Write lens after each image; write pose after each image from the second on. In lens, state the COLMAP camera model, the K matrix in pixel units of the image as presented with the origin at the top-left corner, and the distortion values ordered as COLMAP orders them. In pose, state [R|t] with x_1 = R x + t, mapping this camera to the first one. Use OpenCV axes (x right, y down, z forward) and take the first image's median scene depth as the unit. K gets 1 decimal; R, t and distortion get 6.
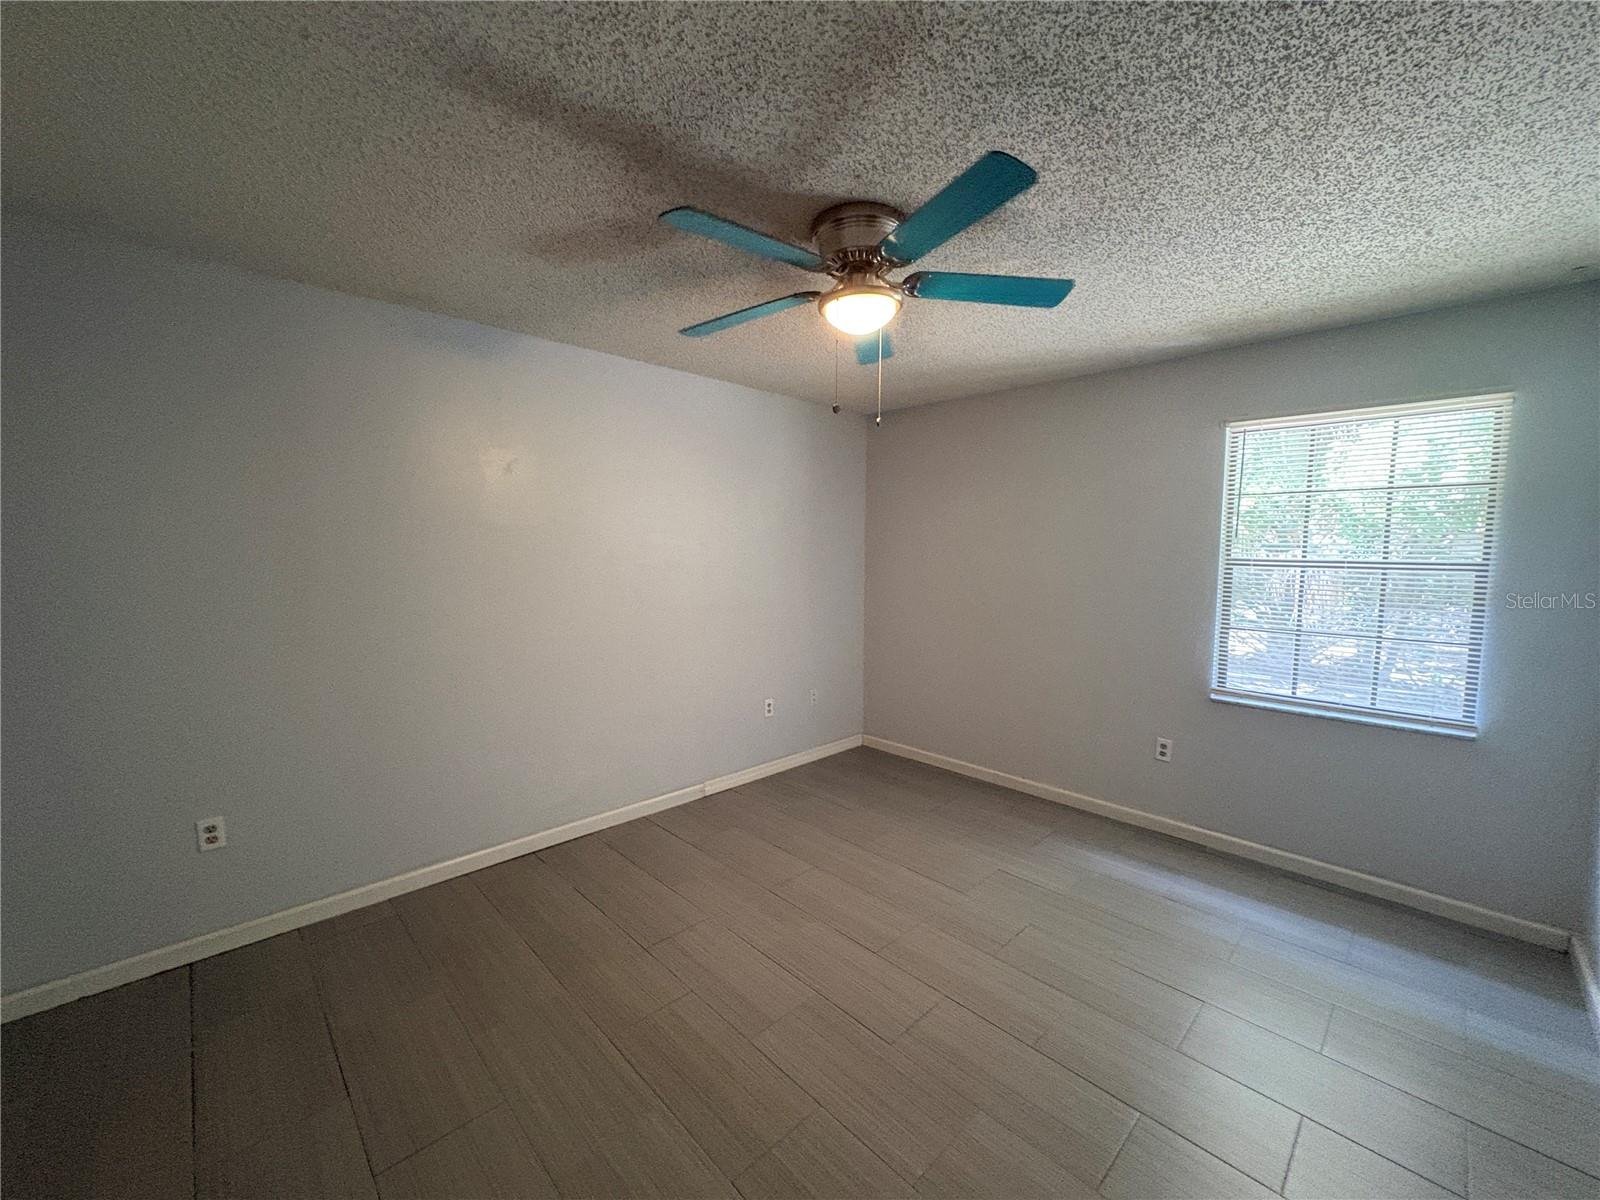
lens RADIAL K [[636.8, 0, 800.0], [0, 636.8, 600.0], [0, 0, 1]] dist [-0.000791, -0.000324]
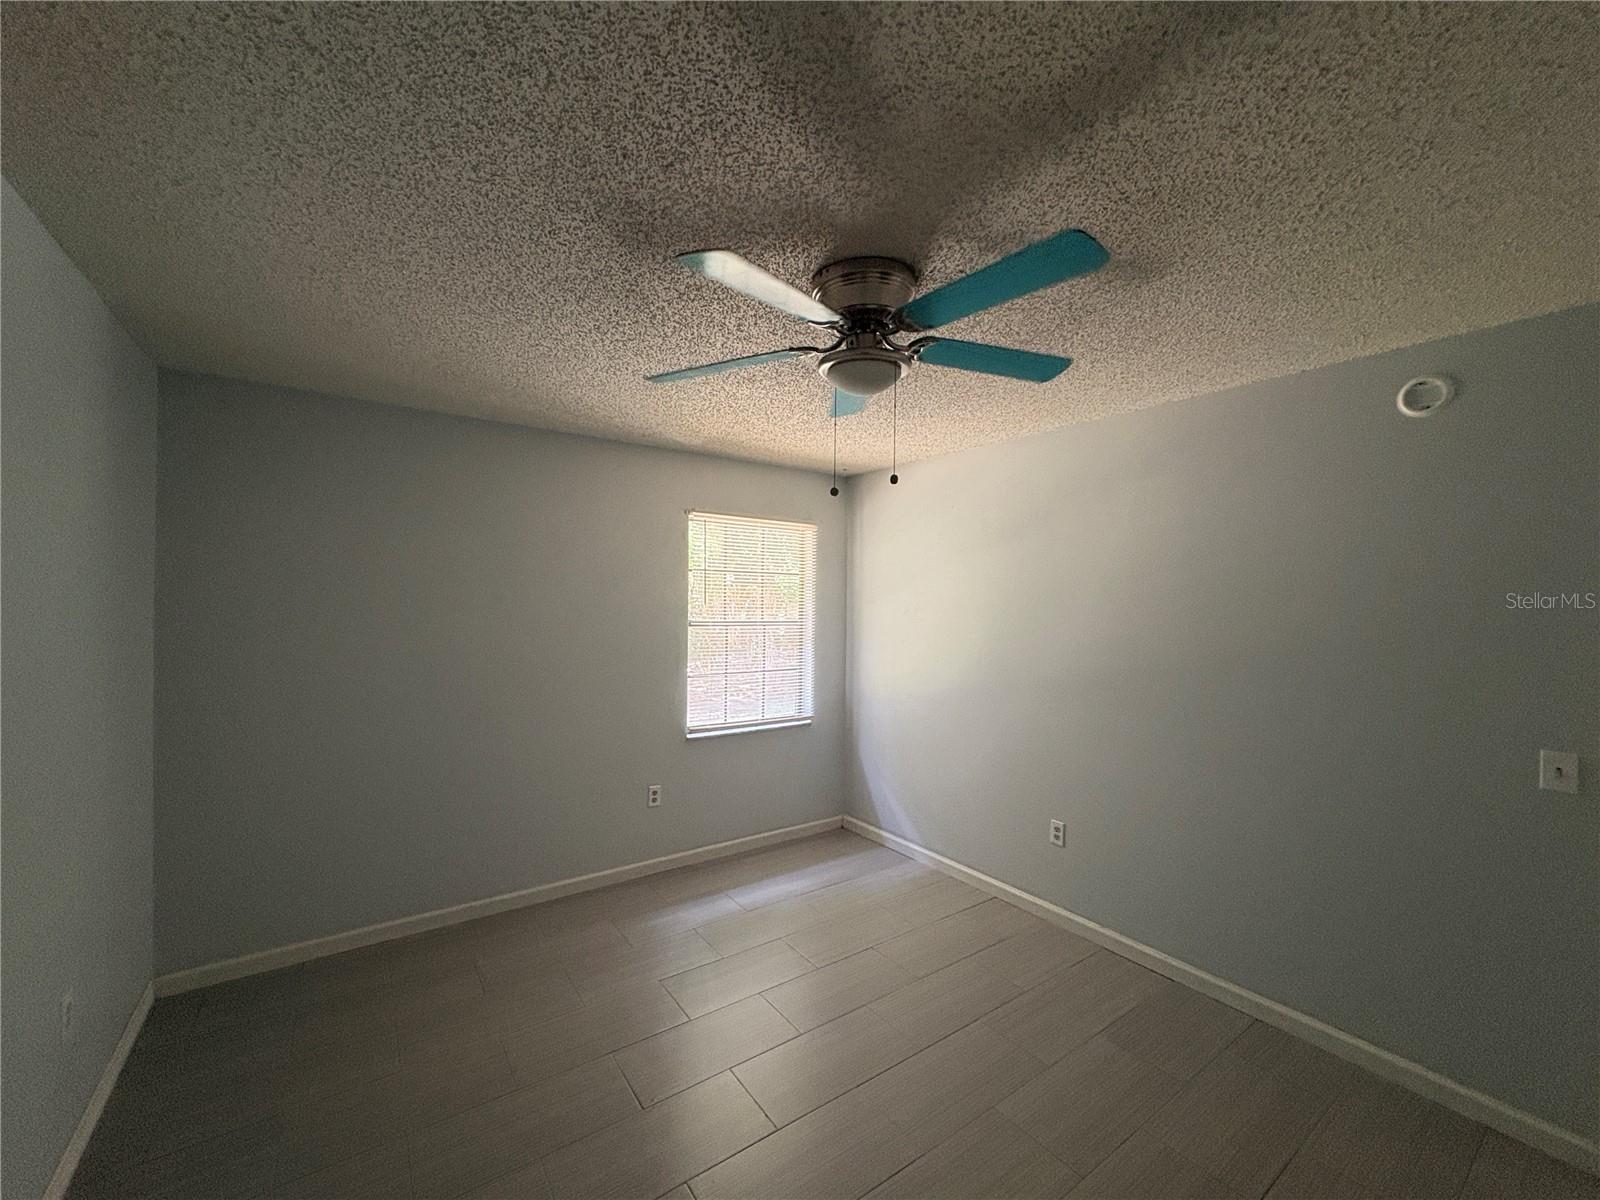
lens RADIAL K [[636.8, 0, 800.0], [0, 636.8, 600.0], [0, 0, 1]] dist [-0.000791, -0.000324]
pose [[0.142606, 0.009680, 0.989732, -0.917165], [0.076256, 0.996873, -0.020737, -0.113950], [-0.986838, 0.078430, 0.141422, 1.087643]]
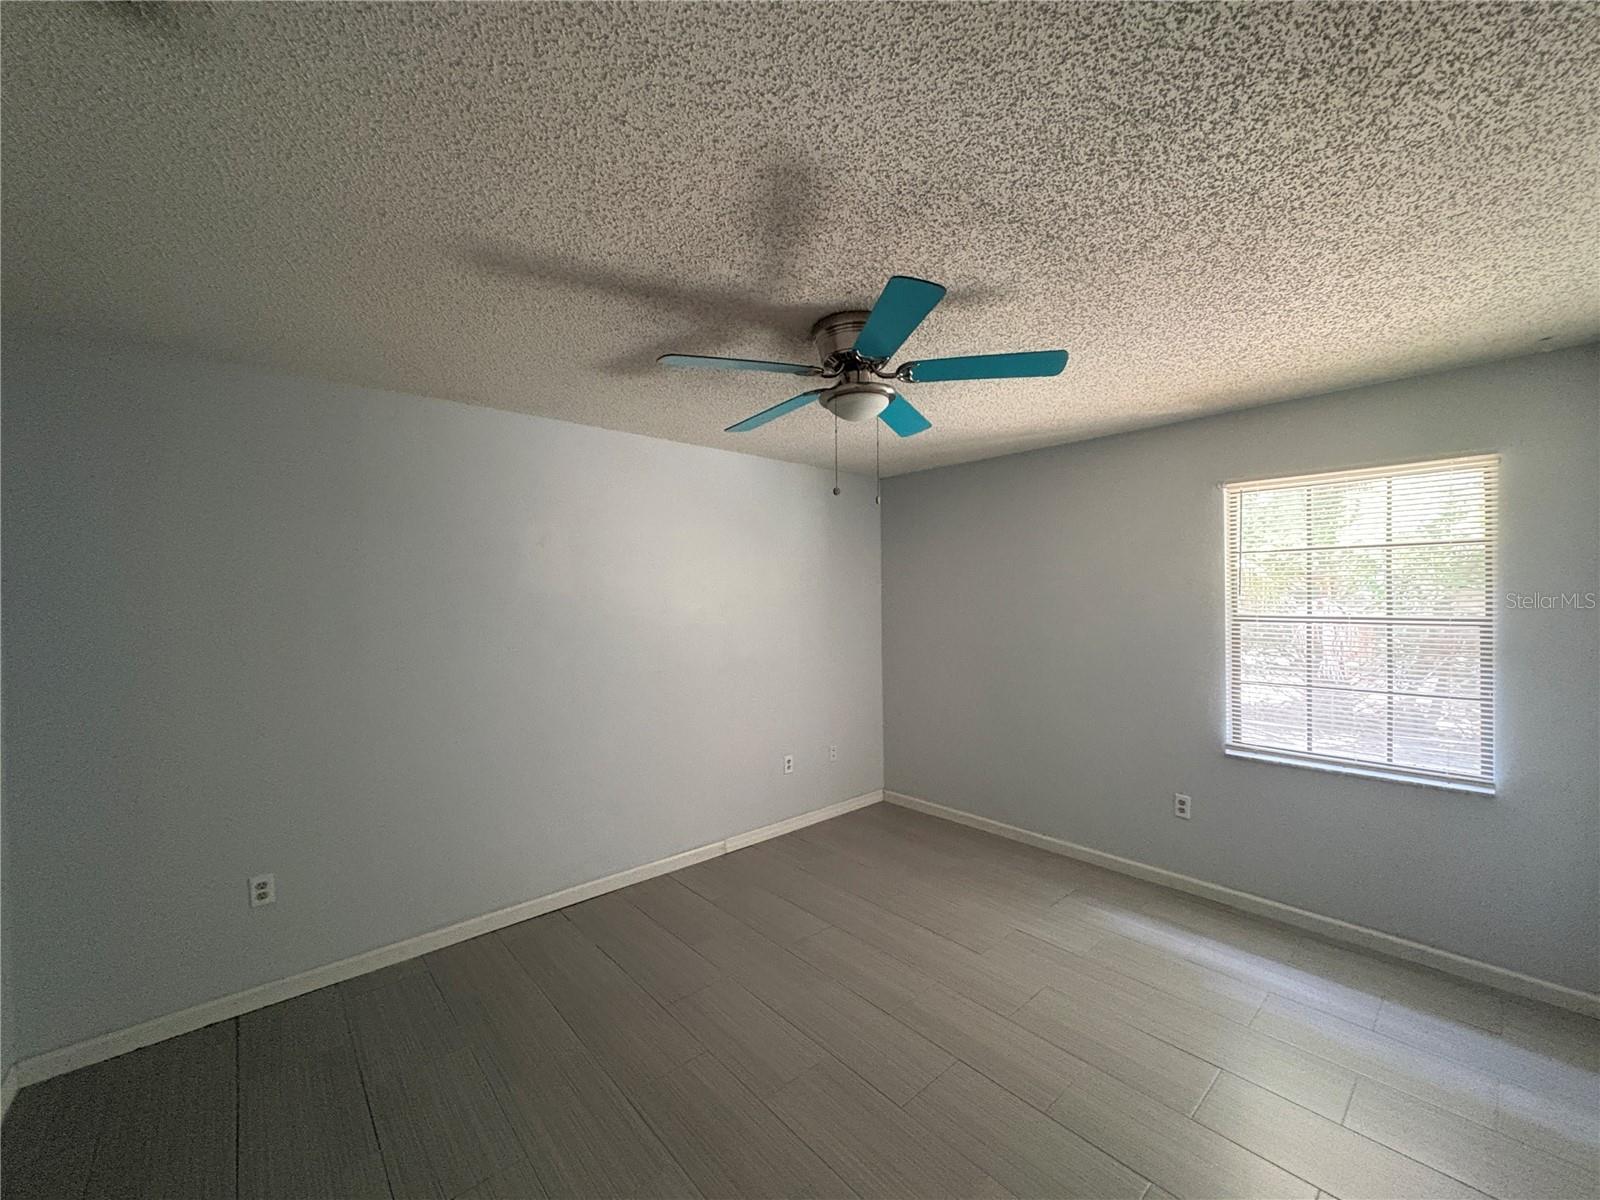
lens RADIAL K [[636.8, 0, 800.0], [0, 636.8, 600.0], [0, 0, 1]] dist [-0.000791, -0.000324]
pose [[0.998954, -0.015643, -0.042978, 0.040736], [0.012272, 0.996909, -0.077595, -0.031934], [0.044059, 0.076987, 0.996058, -0.081956]]
